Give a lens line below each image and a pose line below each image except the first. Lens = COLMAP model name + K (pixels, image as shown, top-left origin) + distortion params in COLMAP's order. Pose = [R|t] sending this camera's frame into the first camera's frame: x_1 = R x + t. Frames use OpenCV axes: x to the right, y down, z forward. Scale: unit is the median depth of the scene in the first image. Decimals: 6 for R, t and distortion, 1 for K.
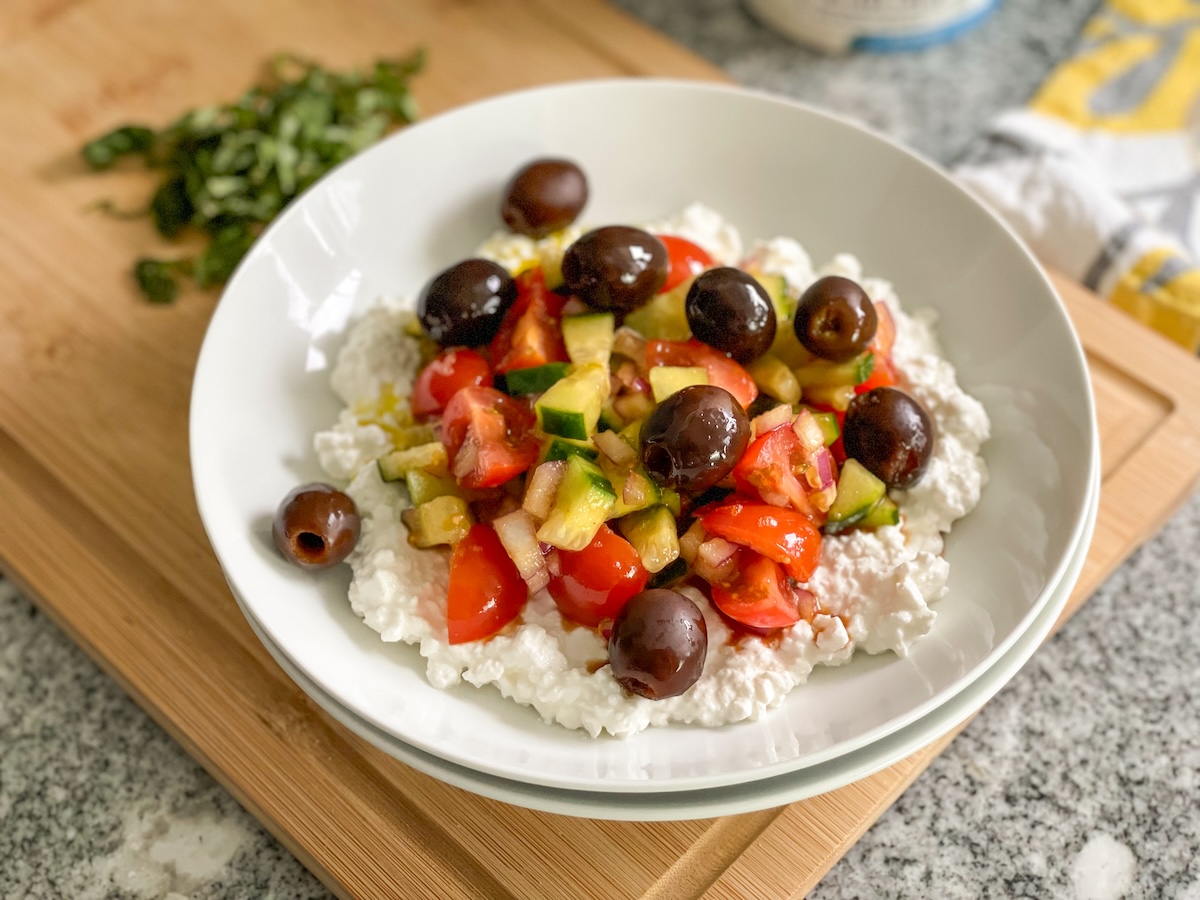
lens RADIAL K [[1786.4, 0, 600.0], [0, 1786.4, 450.0], [0, 0, 1]] dist [0.040775, 0.067437]
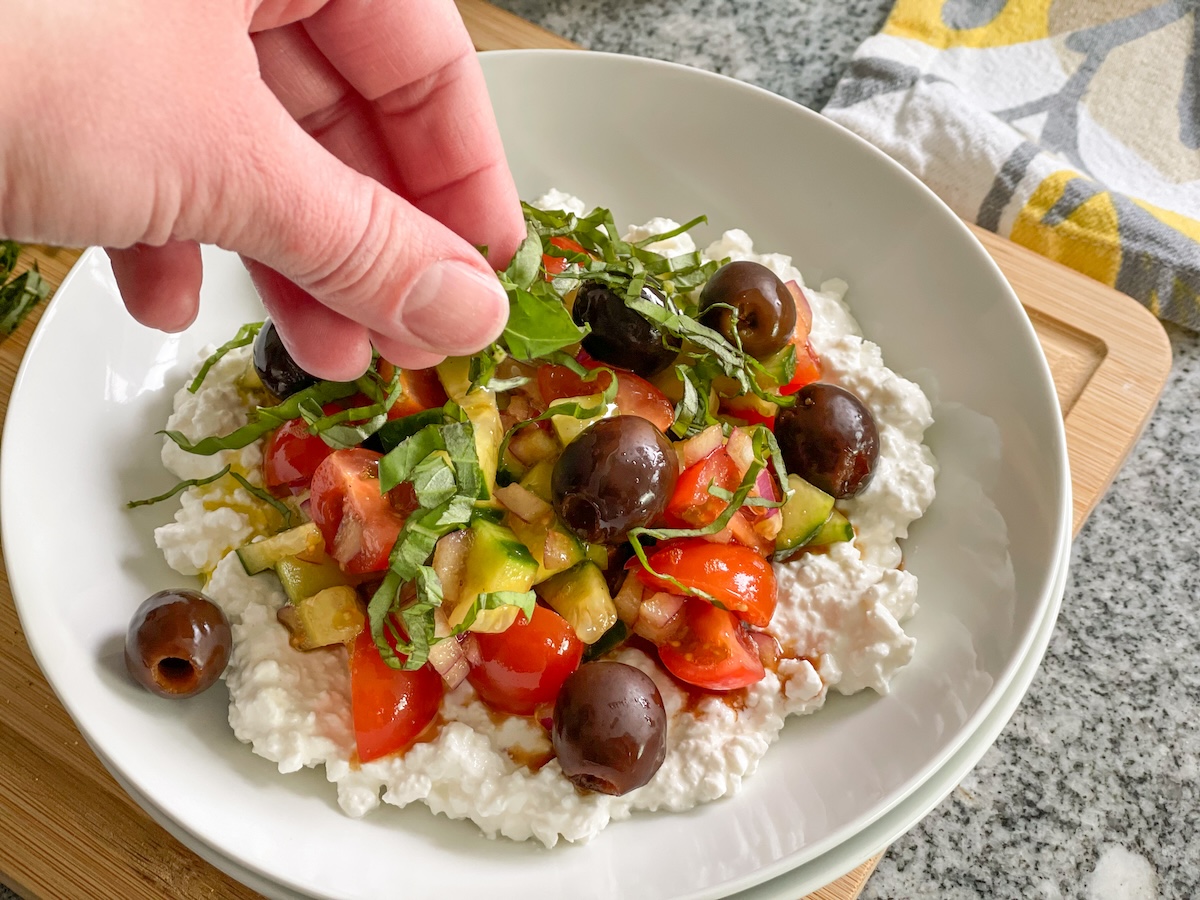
lens RADIAL K [[1824.9, 0, 600.0], [0, 1824.9, 450.0], [0, 0, 1]] dist [0.049848, -0.084875]
pose [[0.983740, -0.138927, 0.113818, -0.049961], [0.134499, 0.989858, 0.045736, -0.059465], [-0.119017, -0.029684, 0.992448, 0.135737]]
